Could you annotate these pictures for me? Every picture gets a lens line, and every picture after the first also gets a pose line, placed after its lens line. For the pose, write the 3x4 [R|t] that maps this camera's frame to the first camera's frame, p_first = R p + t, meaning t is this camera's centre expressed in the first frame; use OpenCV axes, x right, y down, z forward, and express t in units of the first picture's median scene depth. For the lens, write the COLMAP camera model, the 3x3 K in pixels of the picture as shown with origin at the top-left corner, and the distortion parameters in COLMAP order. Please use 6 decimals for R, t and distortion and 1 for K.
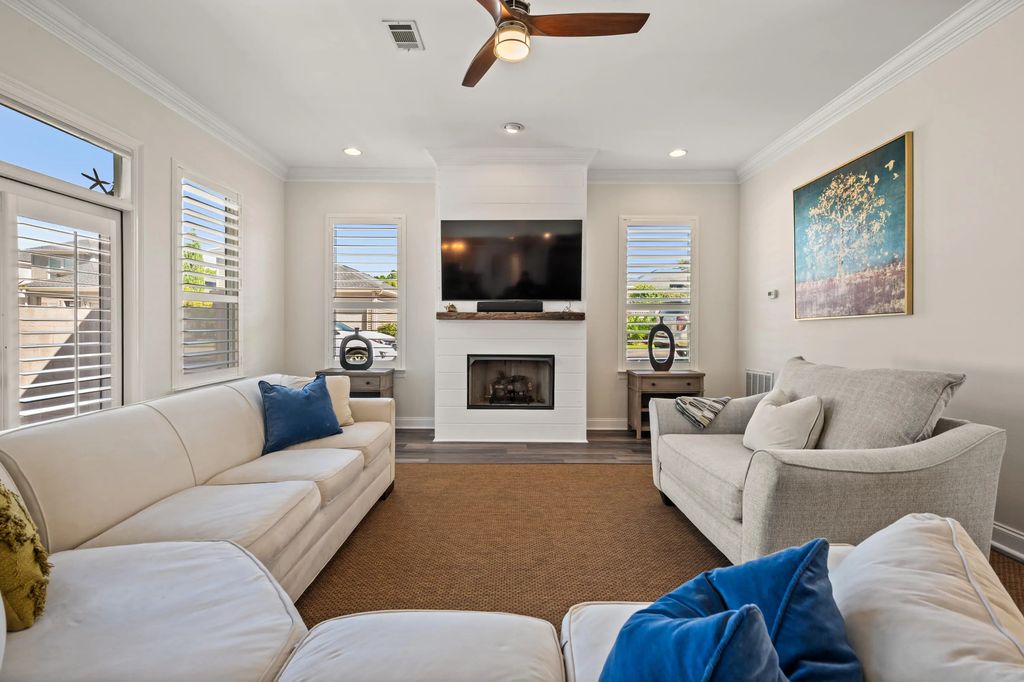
lens RADIAL K [[460.6, 0, 510.1], [0, 460.6, 331.6], [0, 0, 1]] dist [-0.000243, -0.000885]
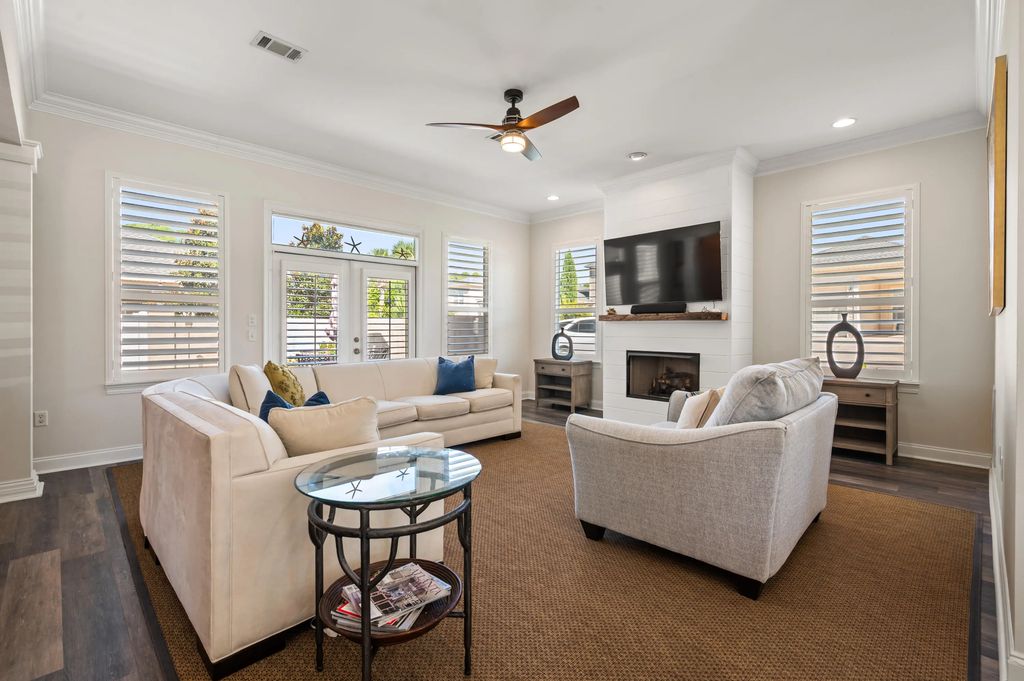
lens RADIAL K [[460.6, 0, 506.3], [0, 460.6, 329.5], [0, 0, 1]] dist [-0.000243, -0.000885]
pose [[0.698070, 0.000207, -0.716030, 0.543468], [-0.005009, 0.999977, -0.004594, 0.003587], [0.716012, 0.006794, 0.698055, -0.042922]]
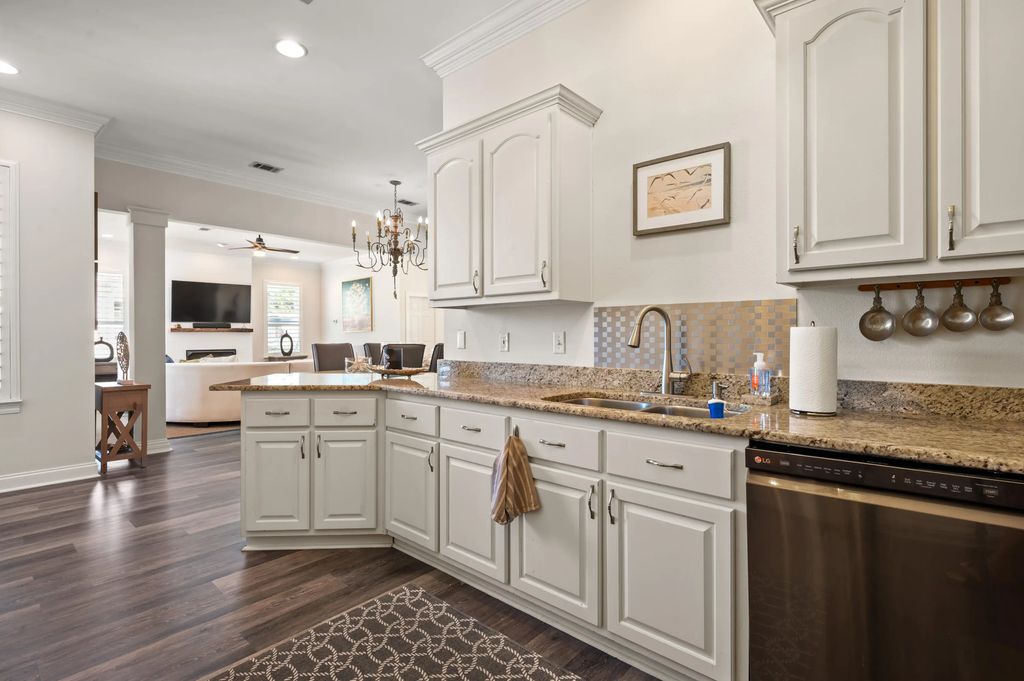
lens RADIAL K [[490.6, 0, 510.9], [0, 490.6, 333.0], [0, 0, 1]] dist [-0.004167, -0.000302]
pose [[0.668465, -0.005332, 0.743724, -0.711834], [0.009412, 0.999955, -0.001291, -0.006358], [-0.743684, 0.007863, 0.668485, -1.375318]]
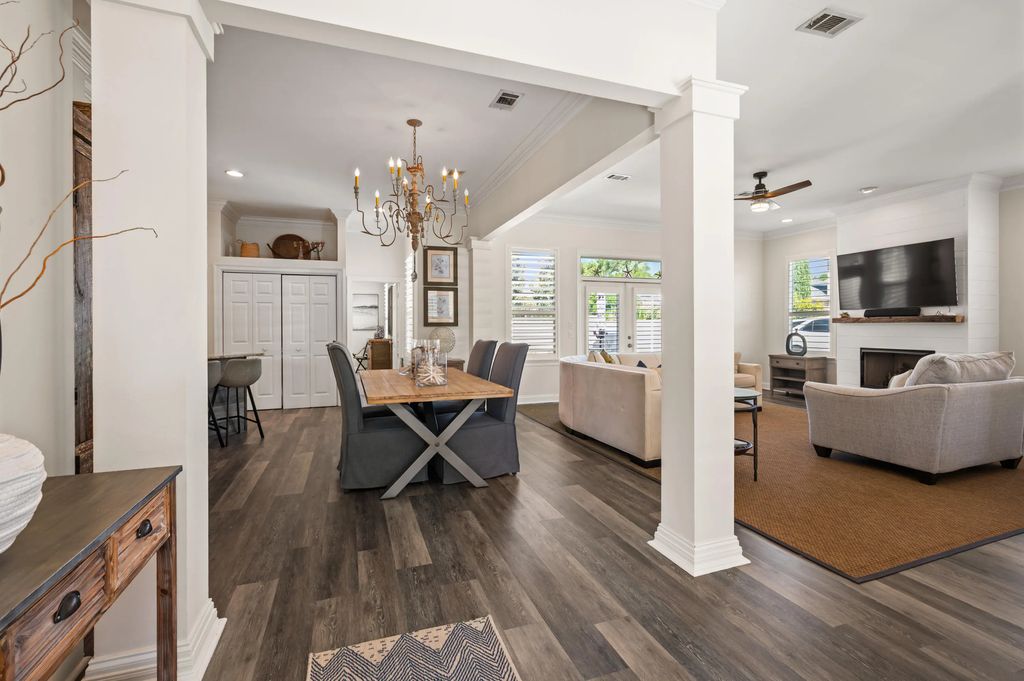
lens RADIAL K [[460.6, 0, 511.0], [0, 460.6, 327.6], [0, 0, 1]] dist [-0.000243, -0.000885]
pose [[0.340347, -0.003178, -0.940295, 0.867412], [-0.003695, 0.999982, -0.004717, -0.000649], [0.940293, 0.005080, 0.340329, -0.471145]]
